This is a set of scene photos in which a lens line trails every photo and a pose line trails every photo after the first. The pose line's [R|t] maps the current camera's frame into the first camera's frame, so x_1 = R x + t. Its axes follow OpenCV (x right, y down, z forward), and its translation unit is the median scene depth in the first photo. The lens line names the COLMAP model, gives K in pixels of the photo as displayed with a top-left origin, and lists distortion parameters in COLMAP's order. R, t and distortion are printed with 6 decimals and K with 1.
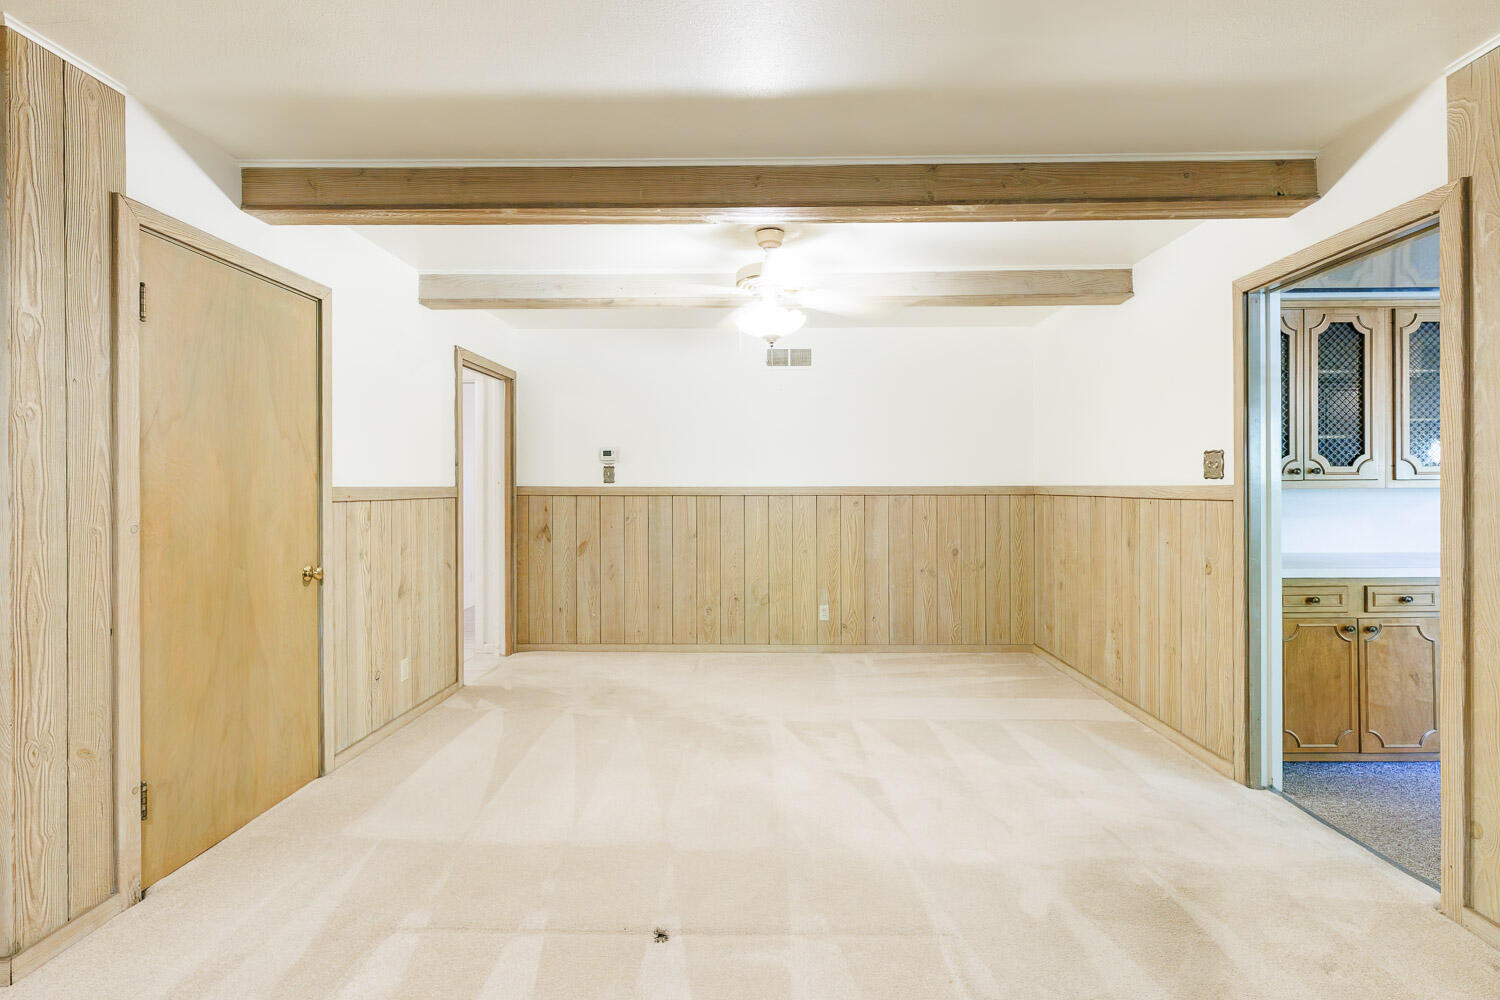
lens RADIAL K [[697.4, 0, 753.4], [0, 697.4, 494.9], [0, 0, 1]] dist [0.000524, 0.000331]
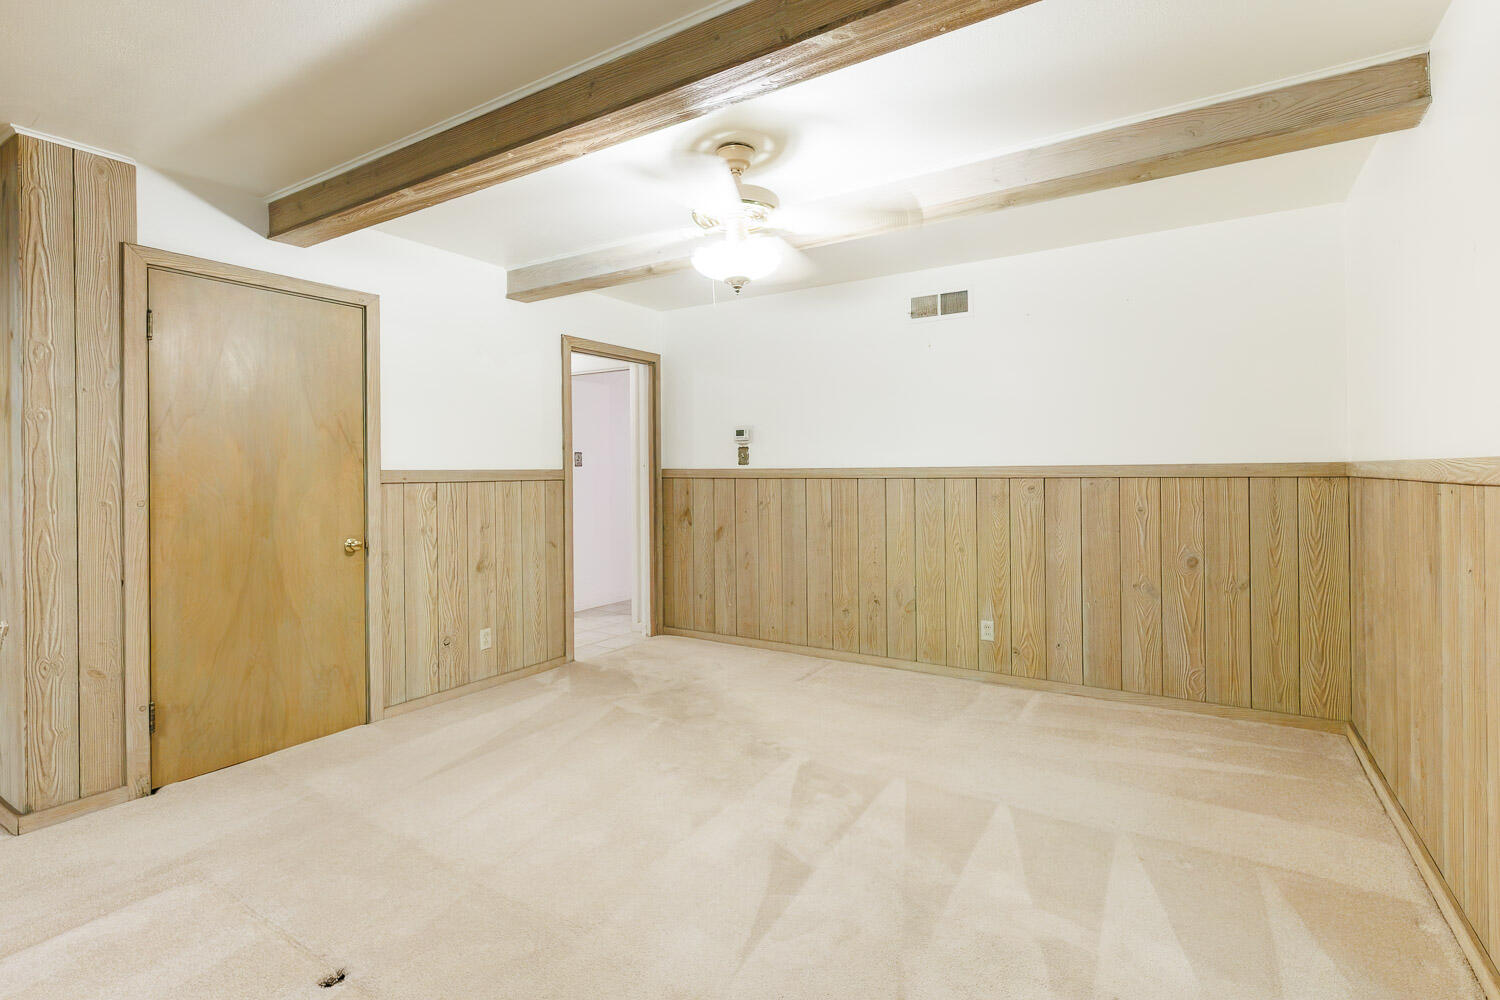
lens RADIAL K [[707.3, 0, 748.5], [0, 707.3, 479.3], [0, 0, 1]] dist [0.000081, 0.000009]
pose [[0.845491, 0.001136, -0.533989, 0.406114], [-0.000197, 0.999998, 0.001816, 0.001163], [0.533990, -0.001430, 0.845490, 0.274031]]
